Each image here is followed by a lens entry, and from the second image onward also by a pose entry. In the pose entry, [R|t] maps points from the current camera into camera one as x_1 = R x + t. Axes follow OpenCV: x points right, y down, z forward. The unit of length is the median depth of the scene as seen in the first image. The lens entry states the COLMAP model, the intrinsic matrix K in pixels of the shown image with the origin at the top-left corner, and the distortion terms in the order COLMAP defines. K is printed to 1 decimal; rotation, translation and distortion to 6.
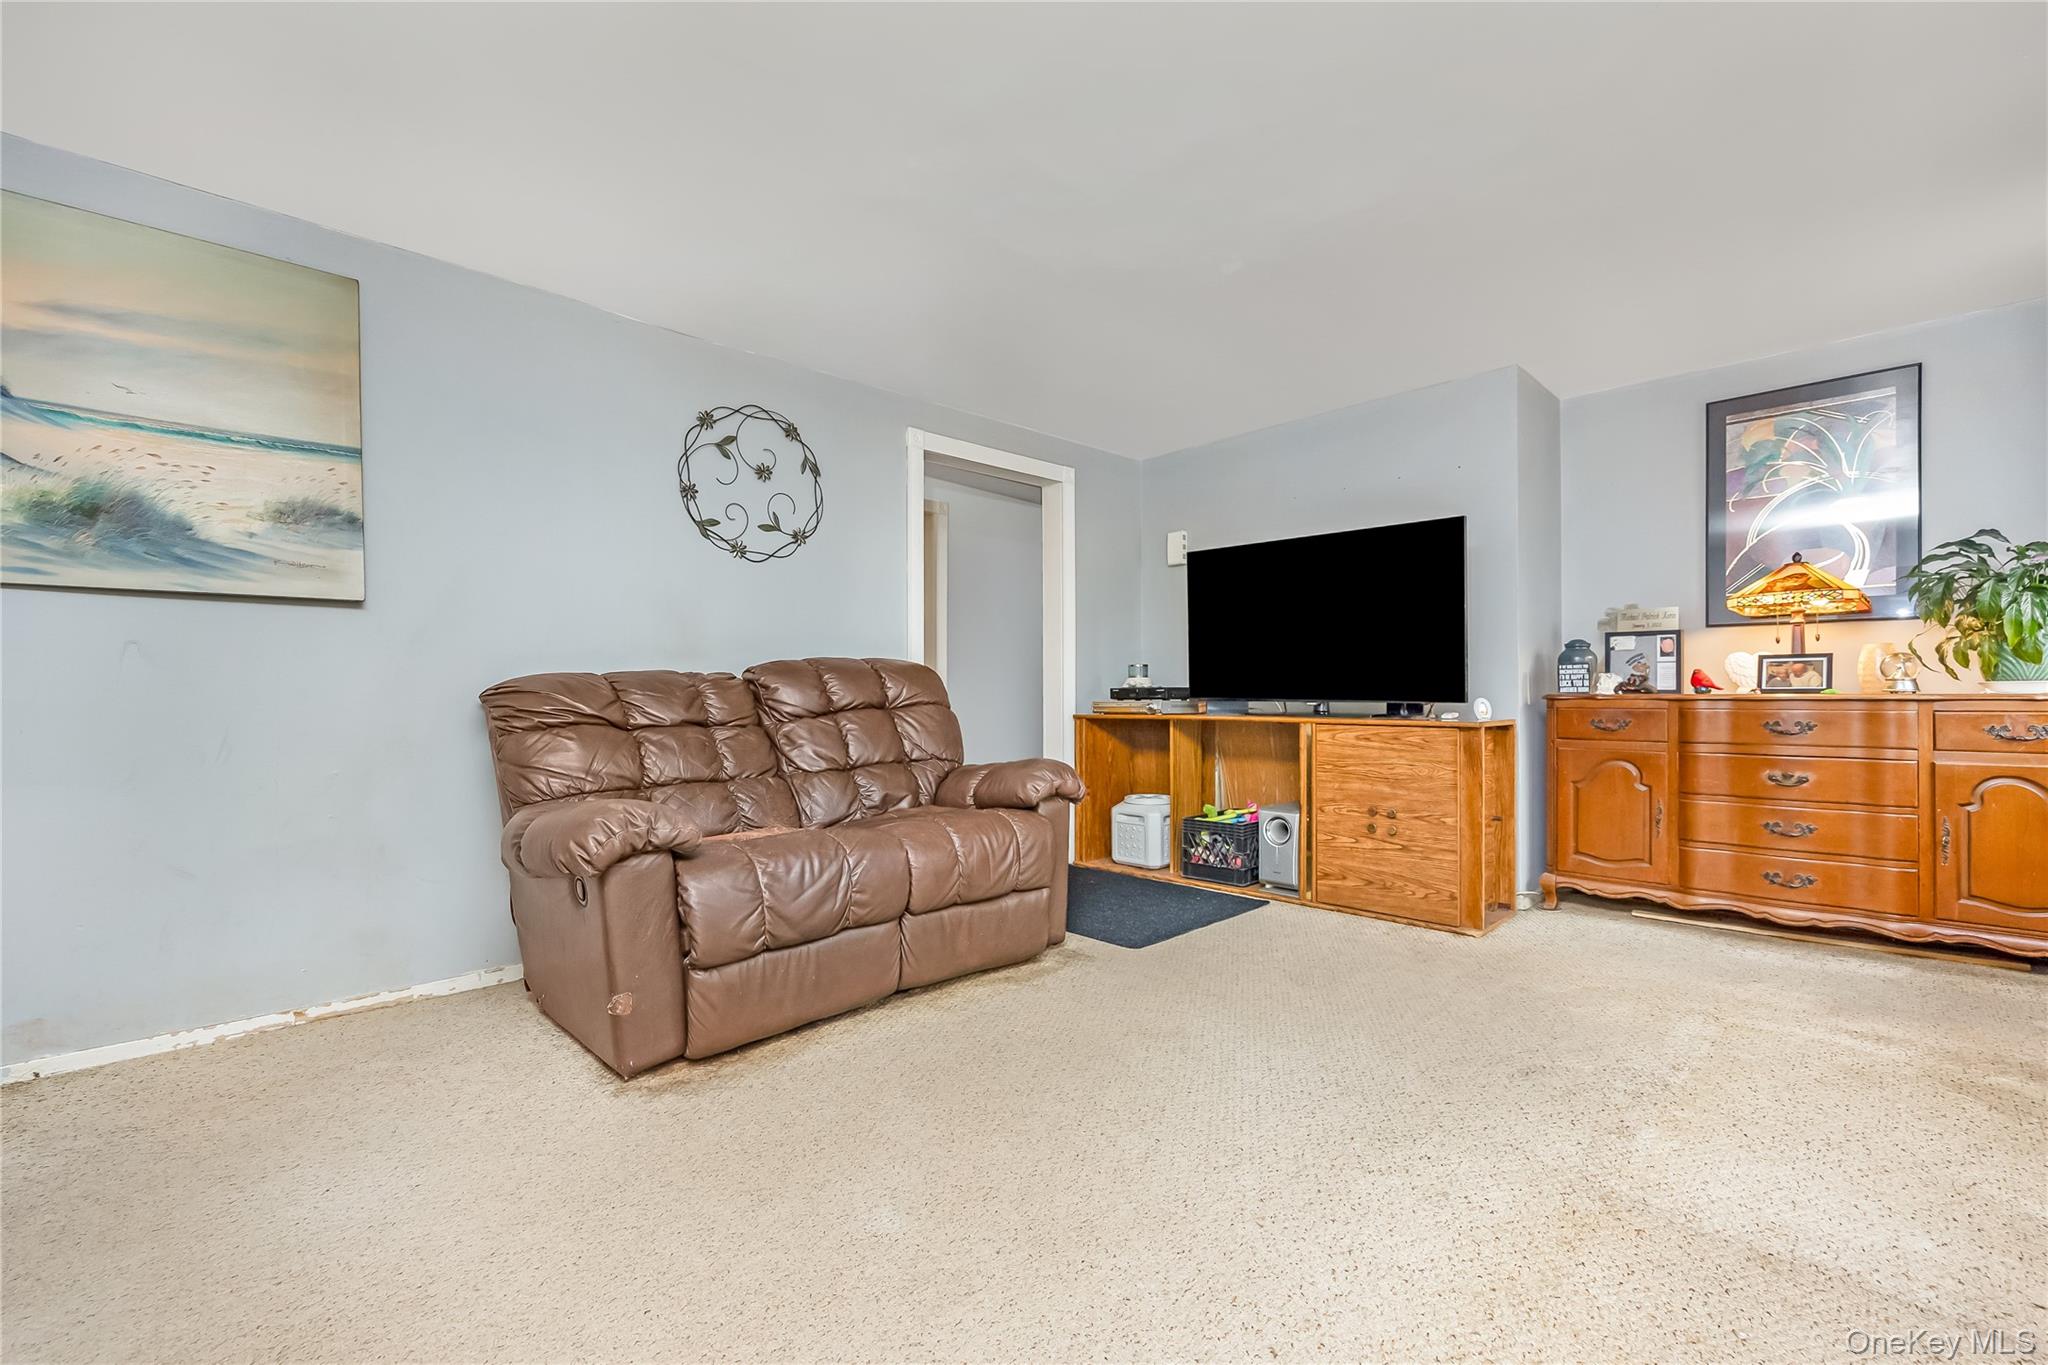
lens RADIAL K [[841.6, 0, 1021.1], [0, 841.6, 690.1], [0, 0, 1]] dist [-0.000107, 0.000469]
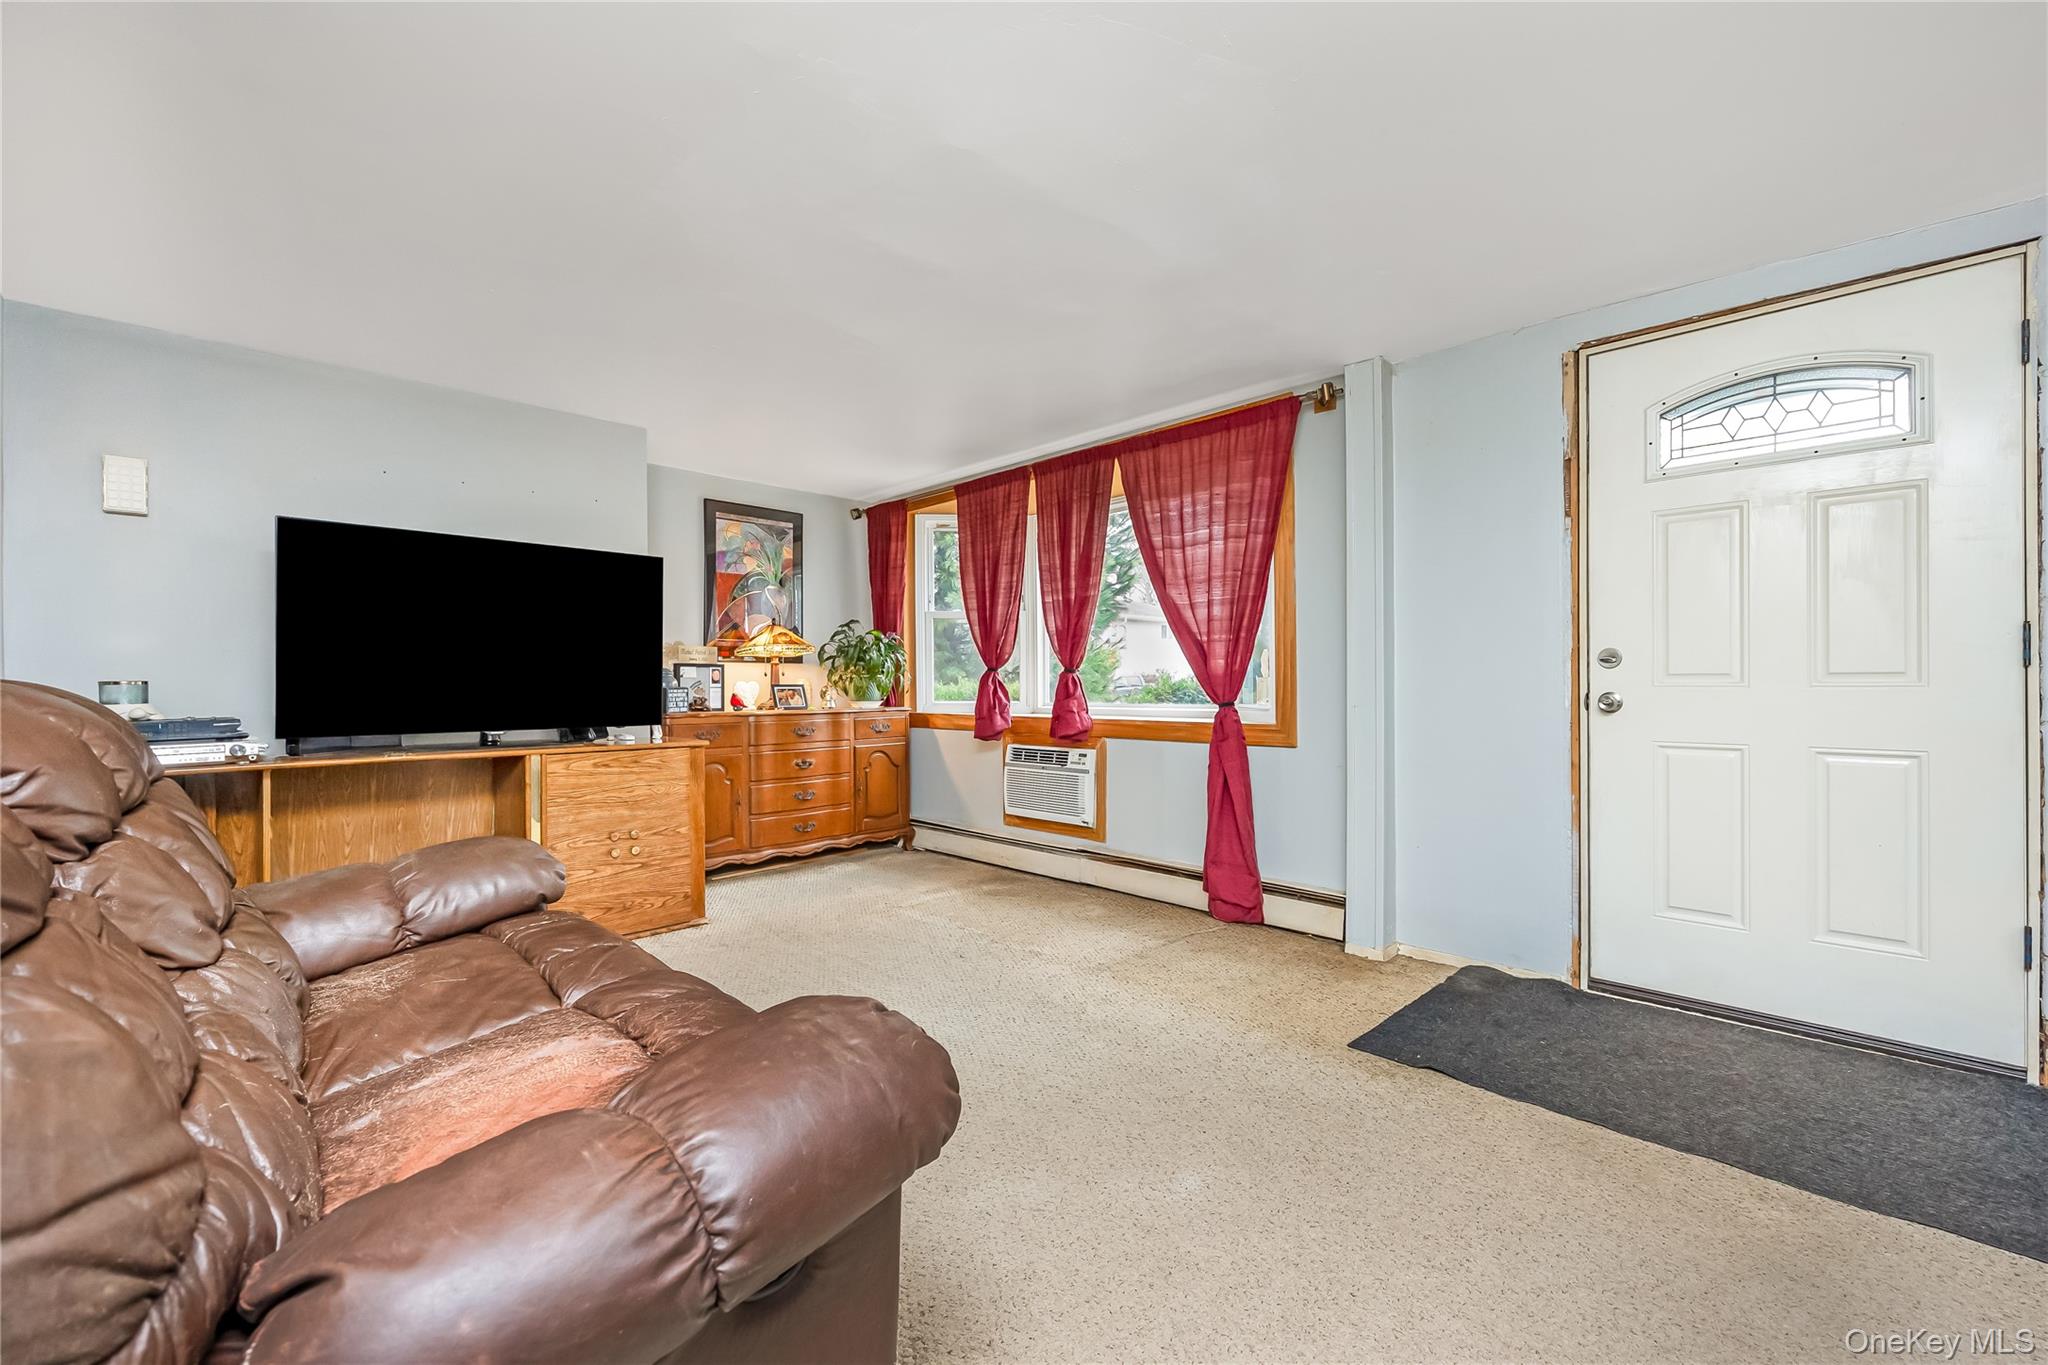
lens RADIAL K [[841.6, 0, 1007.0], [0, 841.6, 686.6], [0, 0, 1]] dist [-0.000107, 0.000469]
pose [[0.005212, -0.001164, 0.999986, -0.601959], [-0.000115, 0.999999, 0.001165, -0.037942], [-0.999986, -0.000121, 0.005212, 0.542332]]
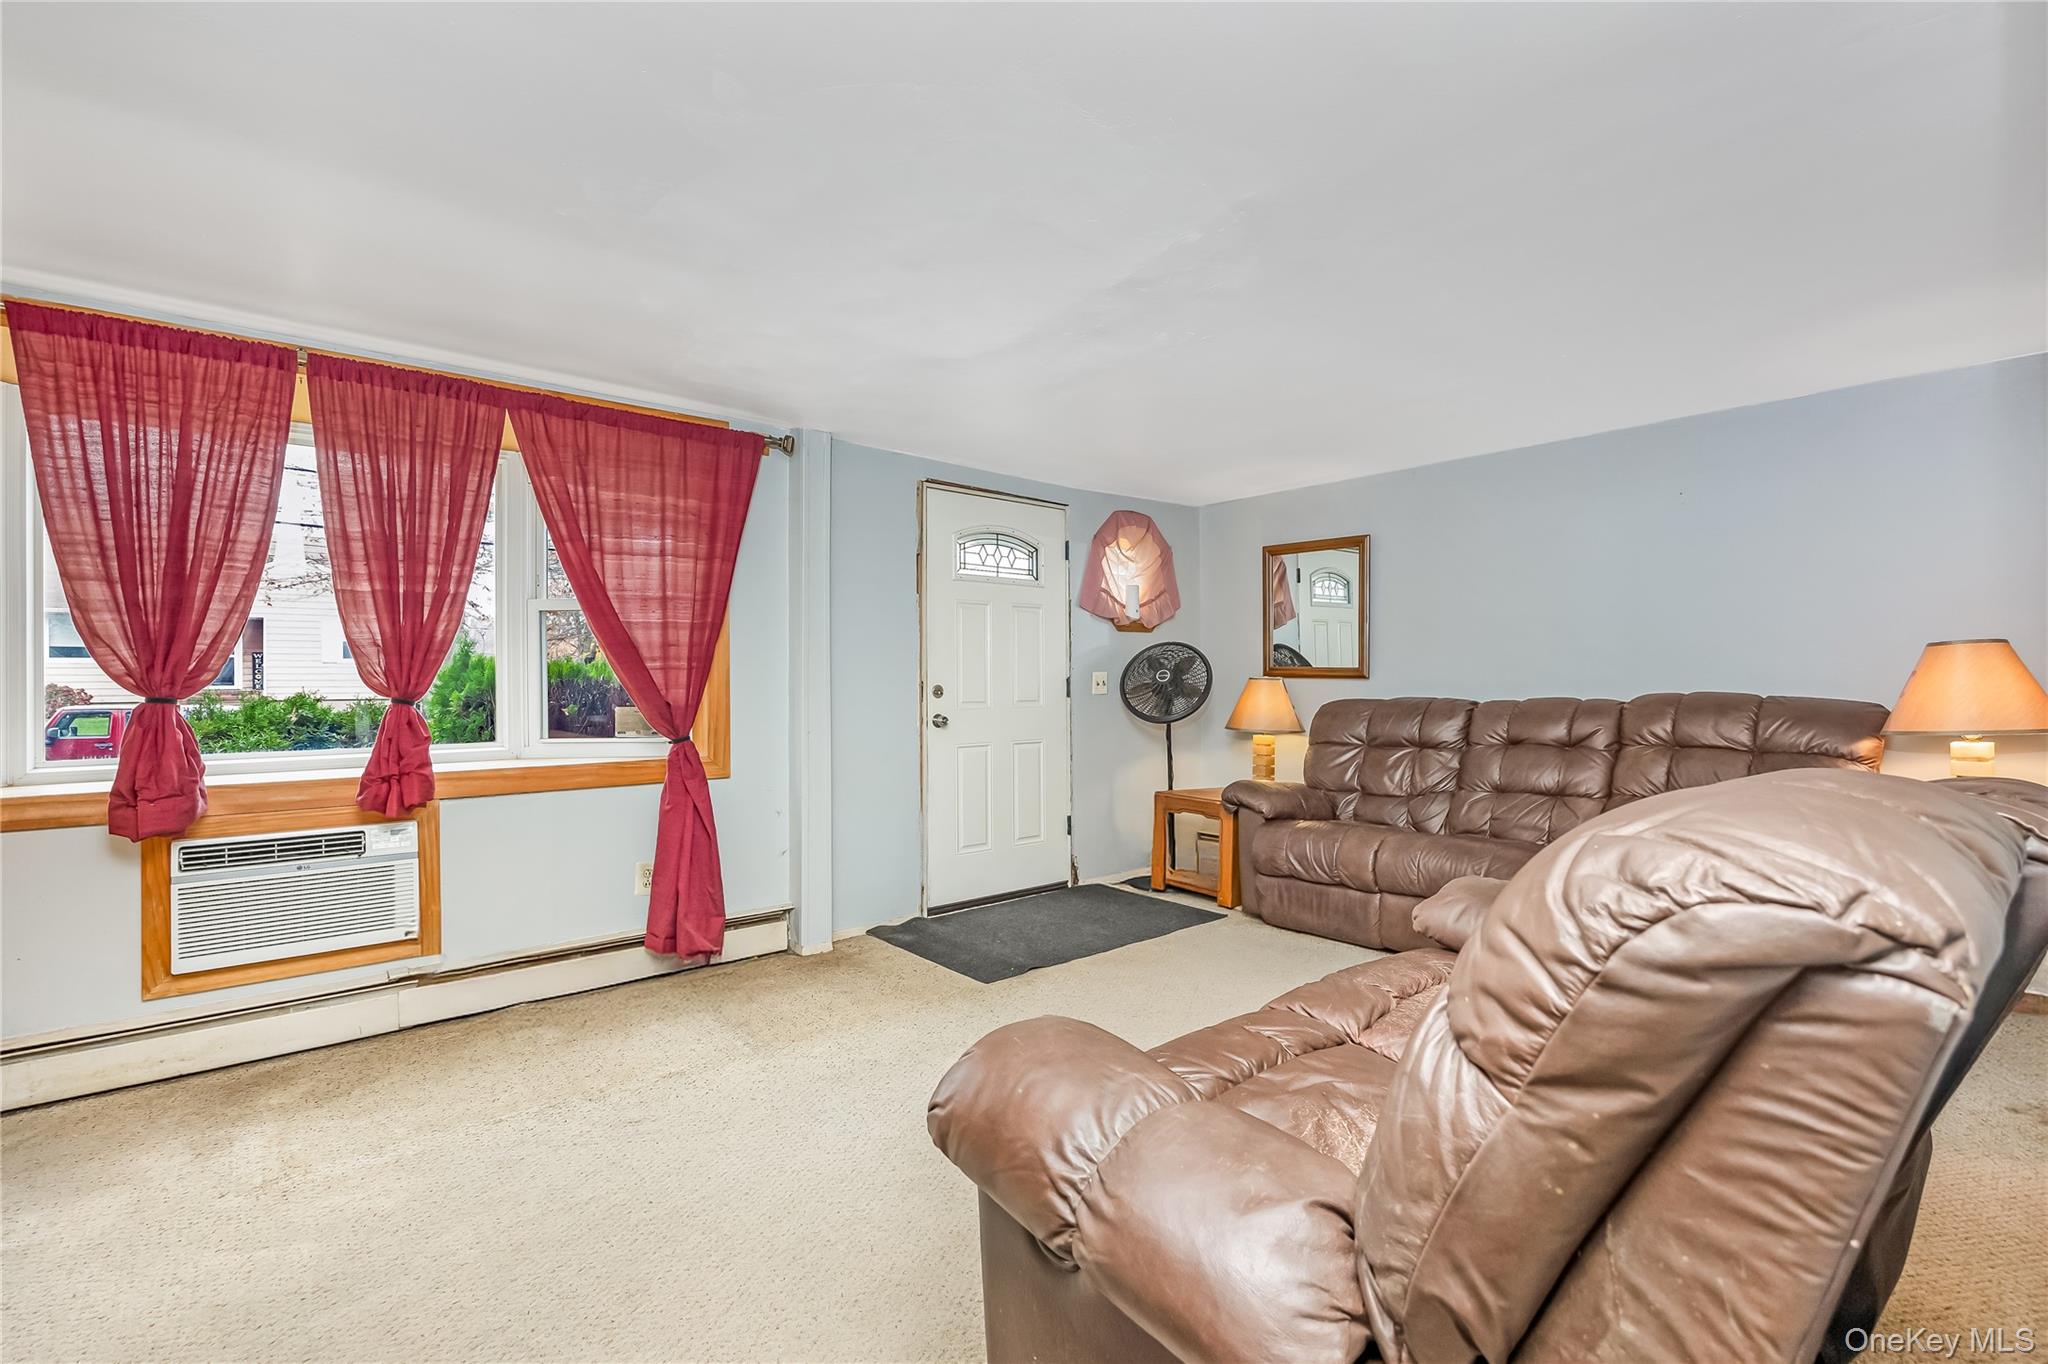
lens RADIAL K [[939.2, 0, 1014.7], [0, 939.2, 677.6], [0, 0, 1]] dist [0.001040, 0.000294]
pose [[-0.997577, 0.010549, 0.068768, 0.007201], [0.009835, 0.999894, -0.010720, -0.068937], [-0.068874, -0.010018, -0.997575, 1.325331]]
